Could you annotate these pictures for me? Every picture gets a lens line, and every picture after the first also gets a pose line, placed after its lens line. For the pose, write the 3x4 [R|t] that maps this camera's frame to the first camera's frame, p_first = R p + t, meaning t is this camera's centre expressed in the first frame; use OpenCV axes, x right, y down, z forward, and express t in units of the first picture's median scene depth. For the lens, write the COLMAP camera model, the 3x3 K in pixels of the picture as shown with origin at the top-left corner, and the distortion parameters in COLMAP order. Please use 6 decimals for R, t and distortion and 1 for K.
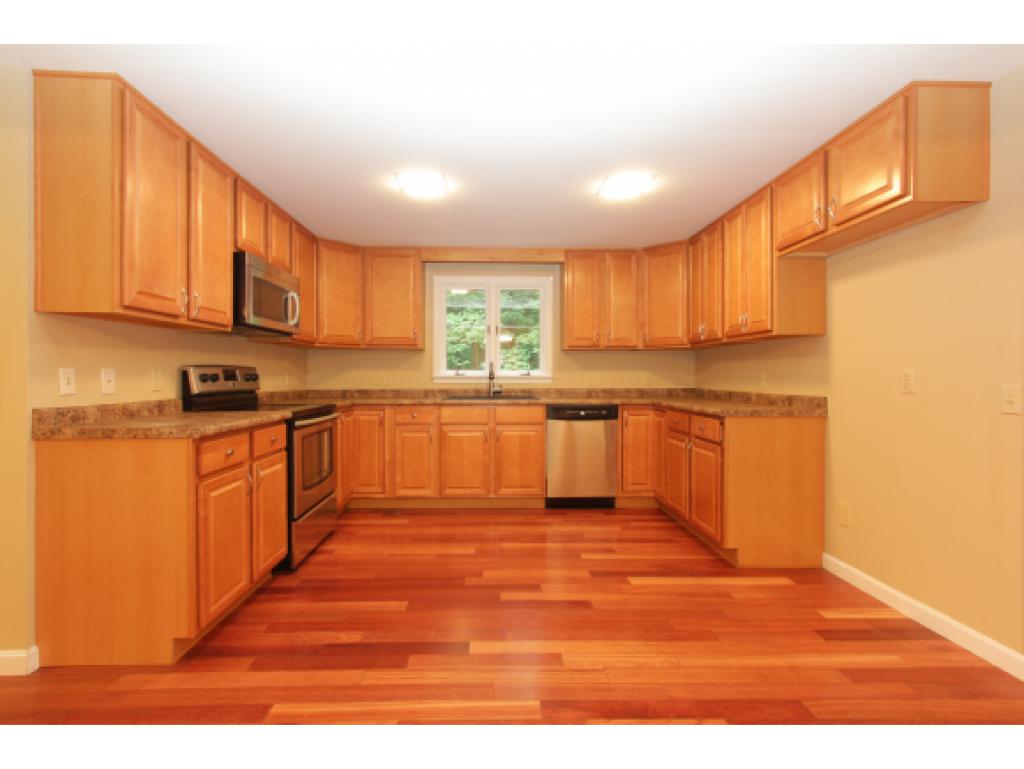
lens RADIAL K [[474.3, 0, 504.6], [0, 474.3, 379.5], [0, 0, 1]] dist [0.004198, 0.000778]
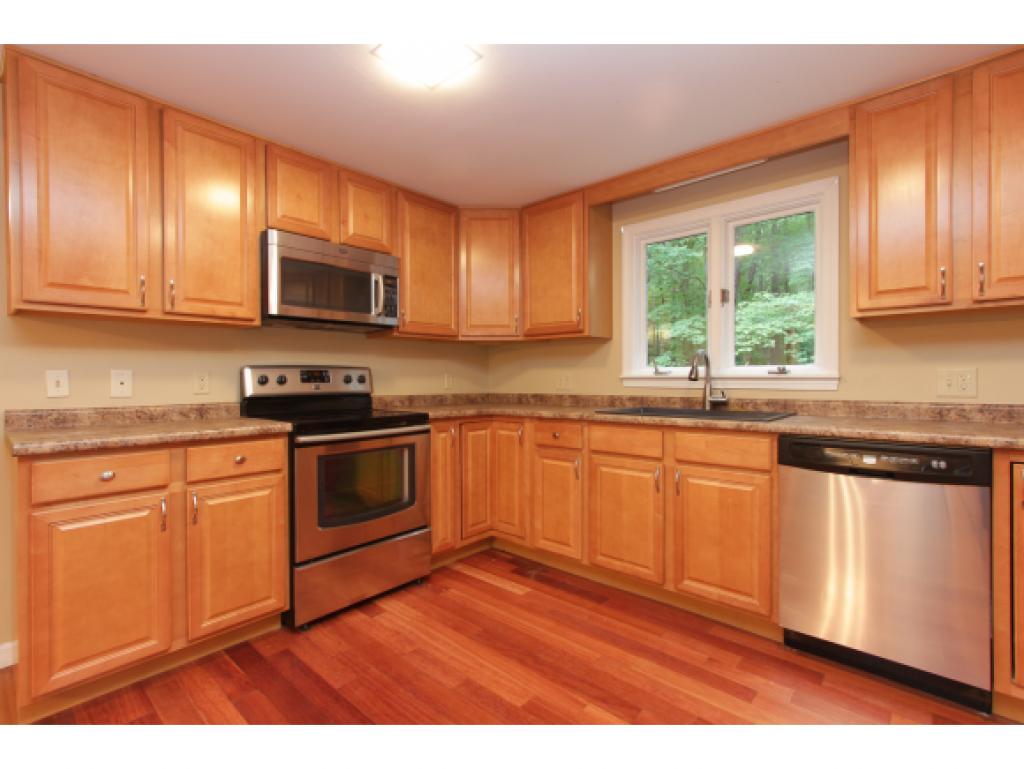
lens RADIAL K [[474.3, 0, 512.3], [0, 474.3, 381.7], [0, 0, 1]] dist [0.004198, 0.000778]
pose [[0.722912, 0.002864, -0.690935, 0.230698], [-0.000667, 0.999994, 0.003447, -0.002156], [0.690940, -0.002031, 0.722909, 0.466522]]
